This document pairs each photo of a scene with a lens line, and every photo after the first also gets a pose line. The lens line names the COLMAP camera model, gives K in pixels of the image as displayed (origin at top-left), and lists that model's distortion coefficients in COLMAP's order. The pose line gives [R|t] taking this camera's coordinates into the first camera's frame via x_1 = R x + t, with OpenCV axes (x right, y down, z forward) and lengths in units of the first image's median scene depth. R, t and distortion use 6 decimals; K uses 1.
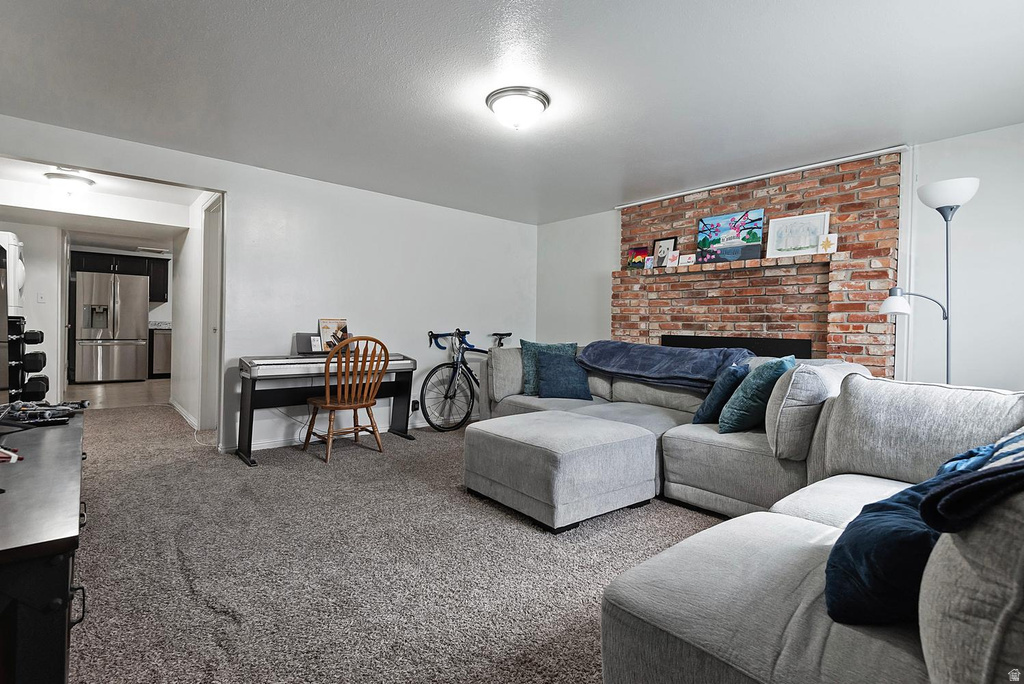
lens RADIAL K [[477.6, 0, 516.2], [0, 477.6, 326.2], [0, 0, 1]] dist [0.042667, -0.023679]
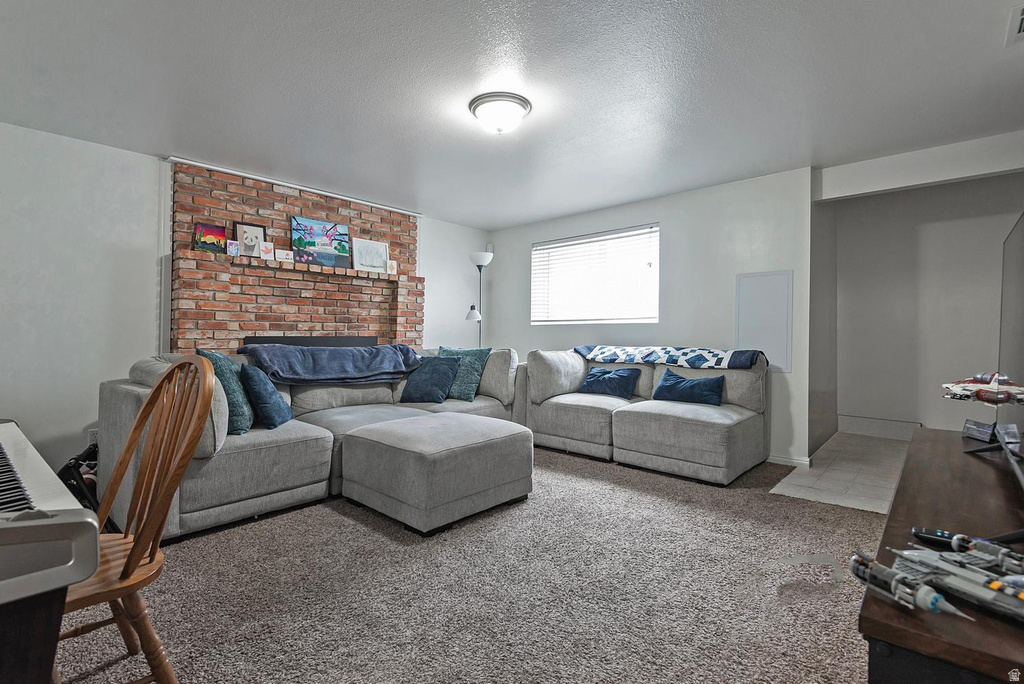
lens RADIAL K [[465.2, 0, 512.0], [0, 465.2, 342.0], [0, 0, 1]] dist [-0.000750, -0.000039]
pose [[-0.110055, -0.032418, 0.993397, -0.632322], [0.002078, 0.999458, 0.032846, 0.001407], [-0.993923, 0.005679, -0.109928, 0.693651]]
